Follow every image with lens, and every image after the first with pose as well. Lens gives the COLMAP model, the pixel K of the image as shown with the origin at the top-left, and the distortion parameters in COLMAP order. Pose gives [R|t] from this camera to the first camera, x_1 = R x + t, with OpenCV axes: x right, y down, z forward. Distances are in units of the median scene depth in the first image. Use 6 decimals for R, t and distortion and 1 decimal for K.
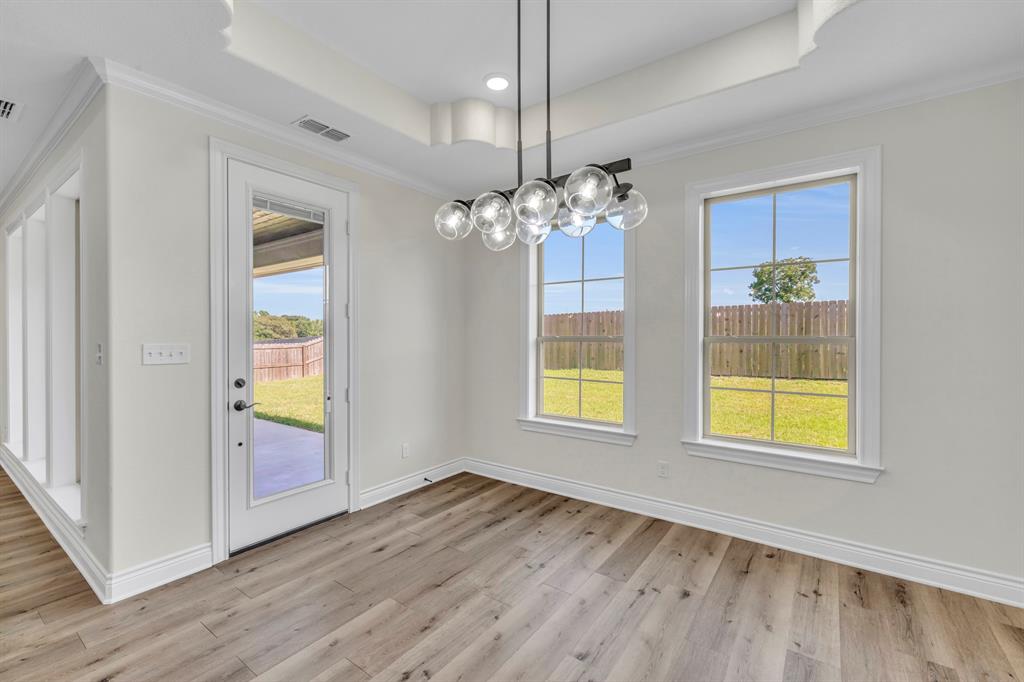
lens RADIAL K [[432.5, 0, 530.9], [0, 432.5, 338.2], [0, 0, 1]] dist [0.001057, 0.000217]
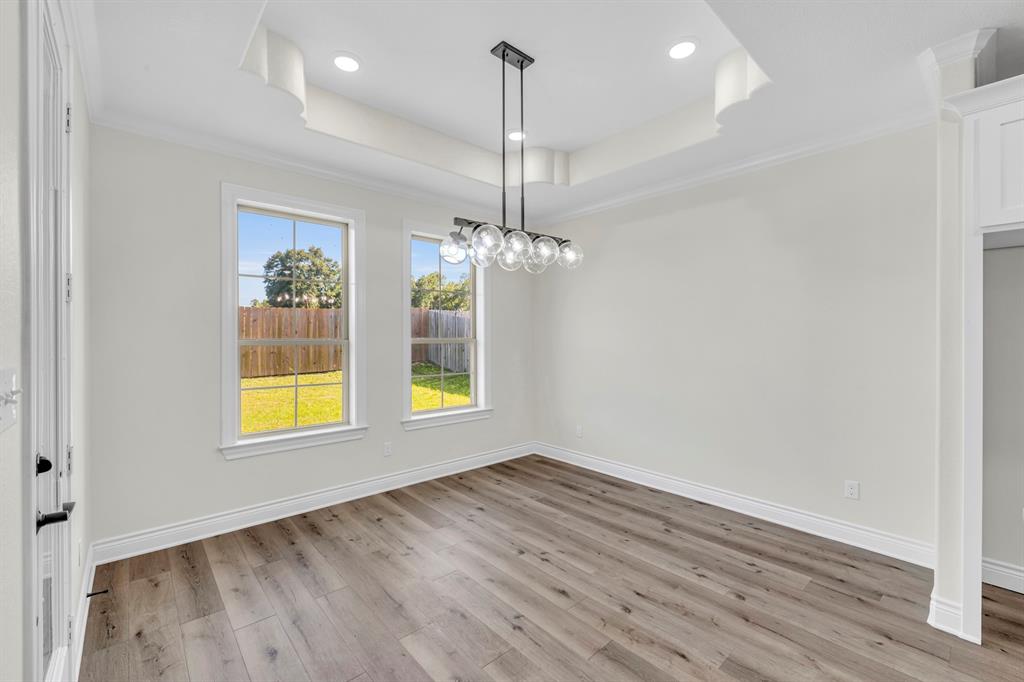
lens RADIAL K [[429.0, 0, 492.1], [0, 429.0, 337.5], [0, 0, 1]] dist [0.002307, -0.000965]
pose [[0.248749, -0.003264, 0.968563, -0.796396], [0.007946, 0.999968, 0.001329, -0.007455], [-0.968535, 0.007365, 0.248767, 0.426537]]
